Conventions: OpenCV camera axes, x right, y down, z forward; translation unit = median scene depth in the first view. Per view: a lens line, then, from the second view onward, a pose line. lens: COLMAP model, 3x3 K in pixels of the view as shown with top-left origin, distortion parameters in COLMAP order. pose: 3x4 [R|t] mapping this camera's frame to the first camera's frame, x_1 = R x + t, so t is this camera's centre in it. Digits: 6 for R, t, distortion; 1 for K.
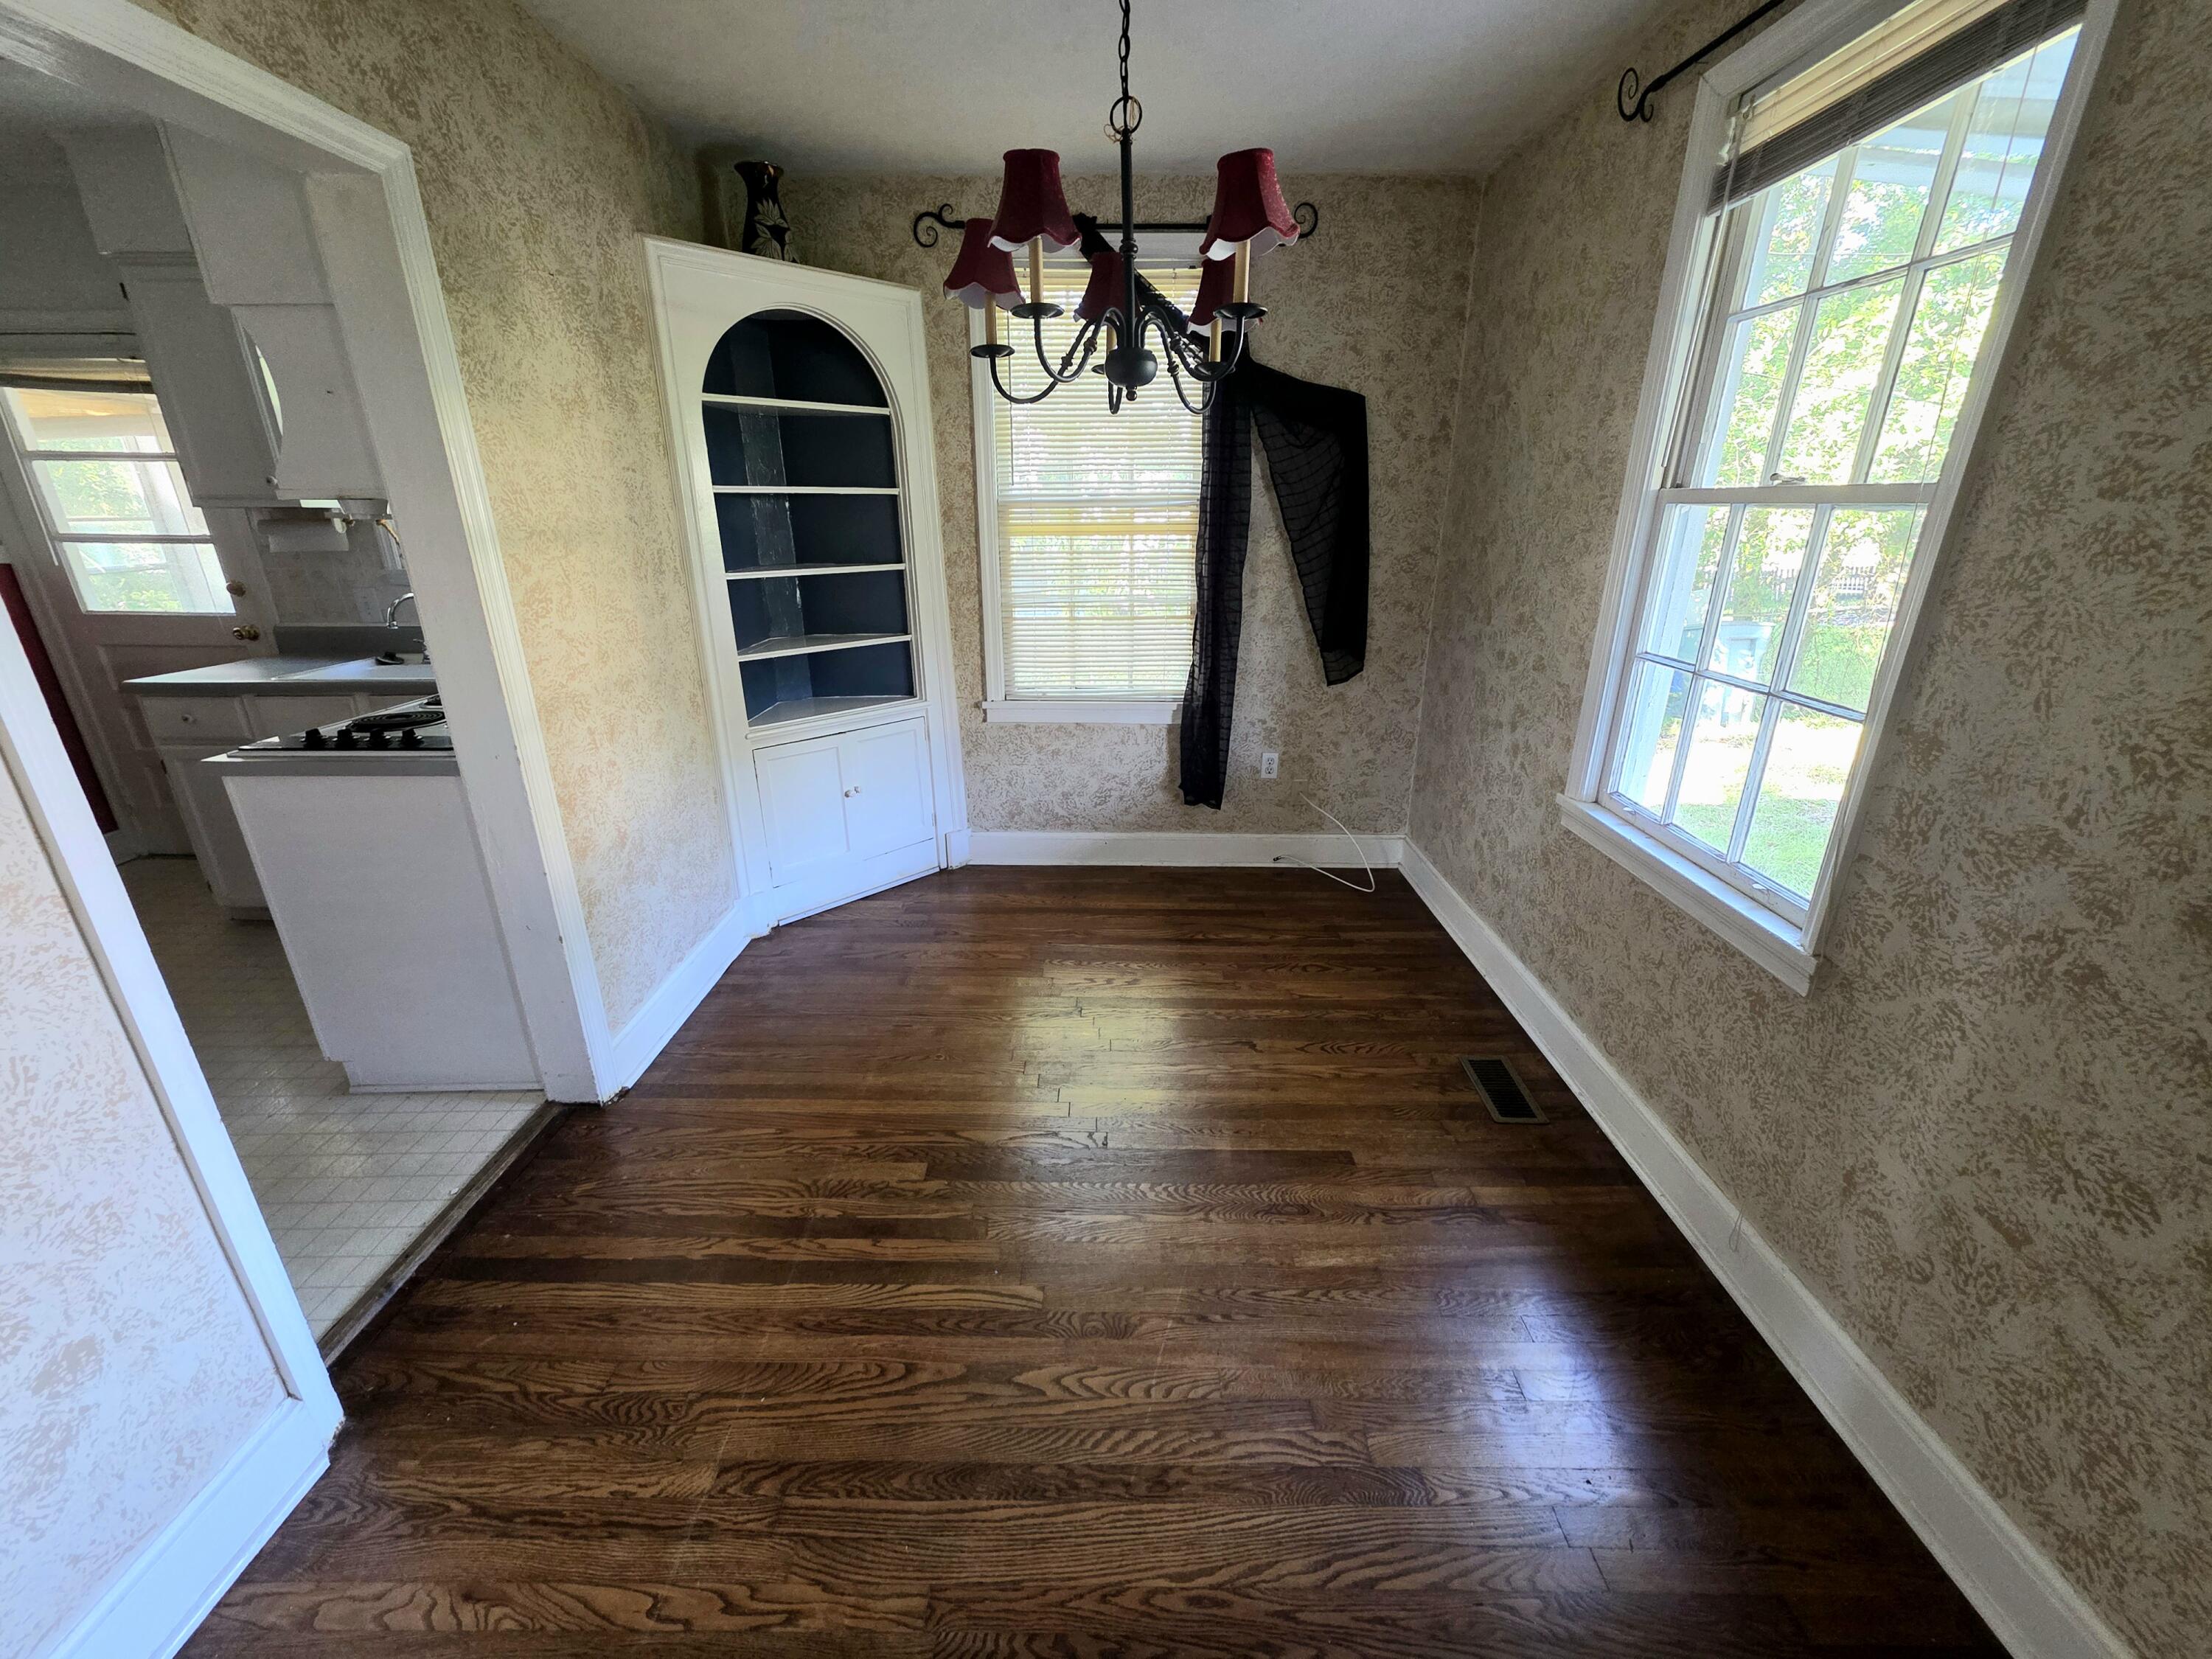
lens RADIAL K [[883.9, 0, 1107.9], [0, 883.9, 831.2], [0, 0, 1]] dist [0.000791, 0.000838]
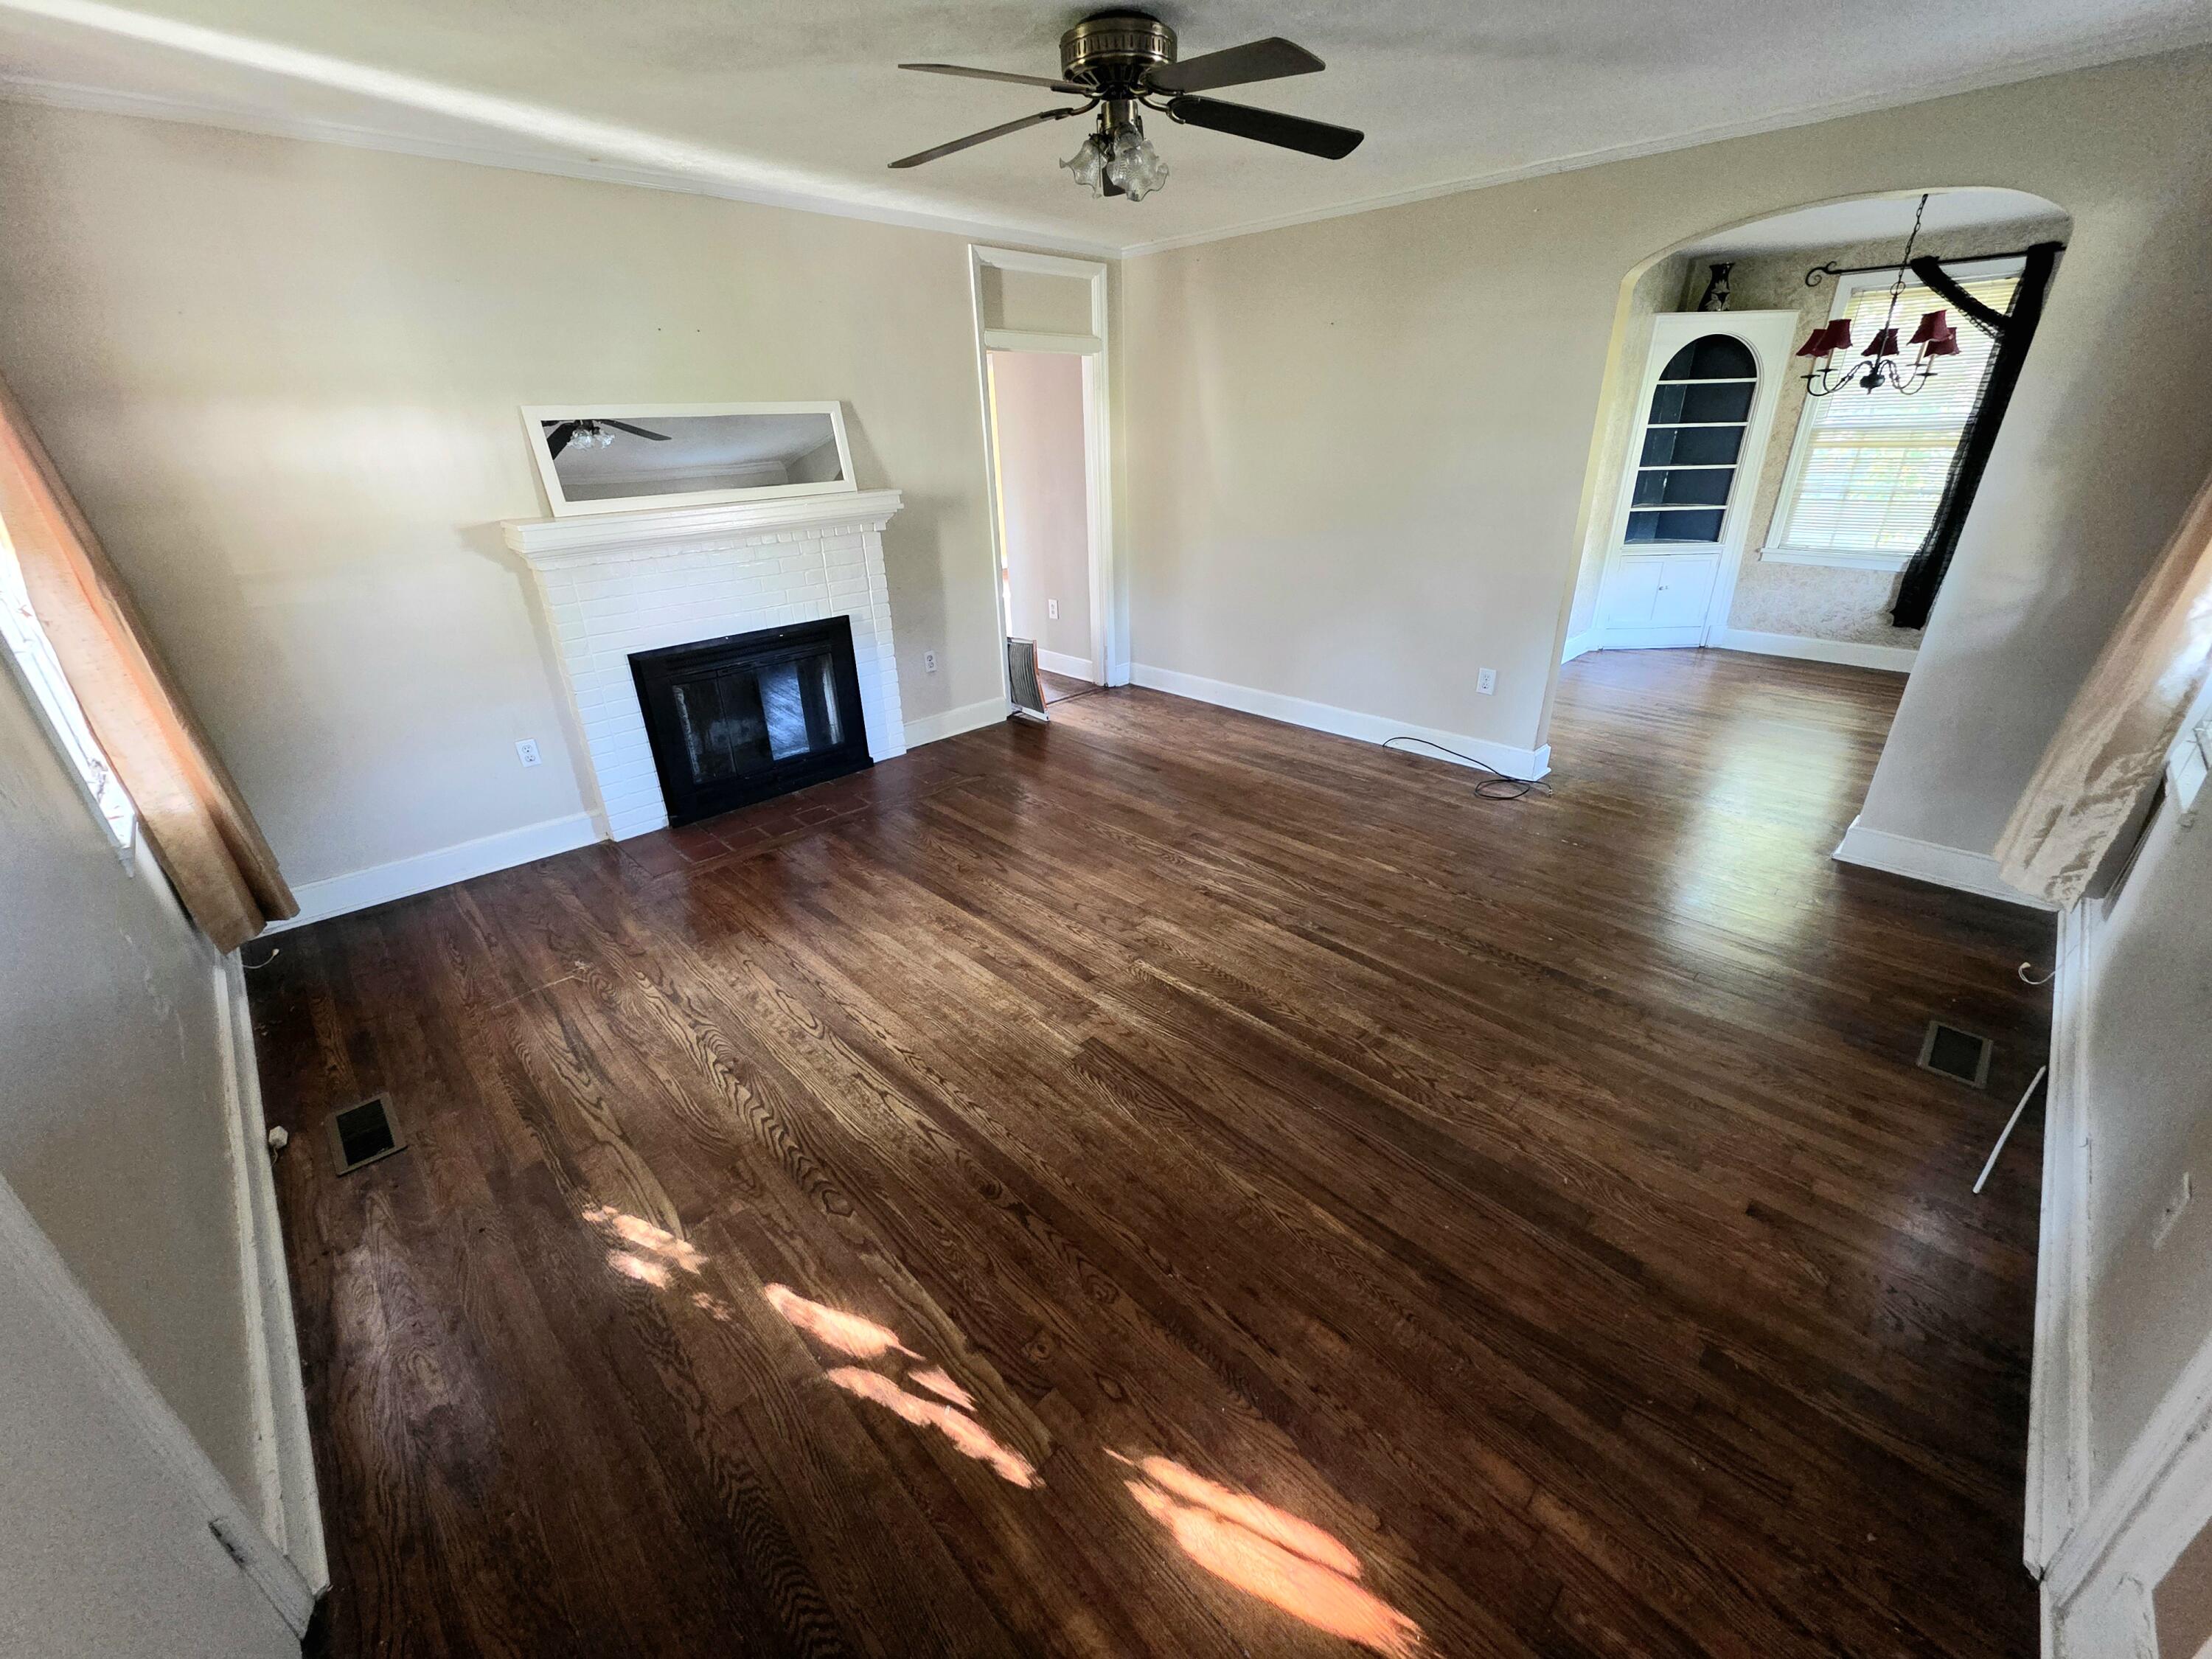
lens RADIAL K [[883.9, 0, 1109.4], [0, 883.9, 825.4], [0, 0, 1]] dist [0.000791, 0.000838]
pose [[0.710414, 0.276705, -0.647106, 0.233525], [-0.225226, 0.960498, 0.163453, 0.399904], [0.666772, 0.029626, 0.744673, -1.183403]]
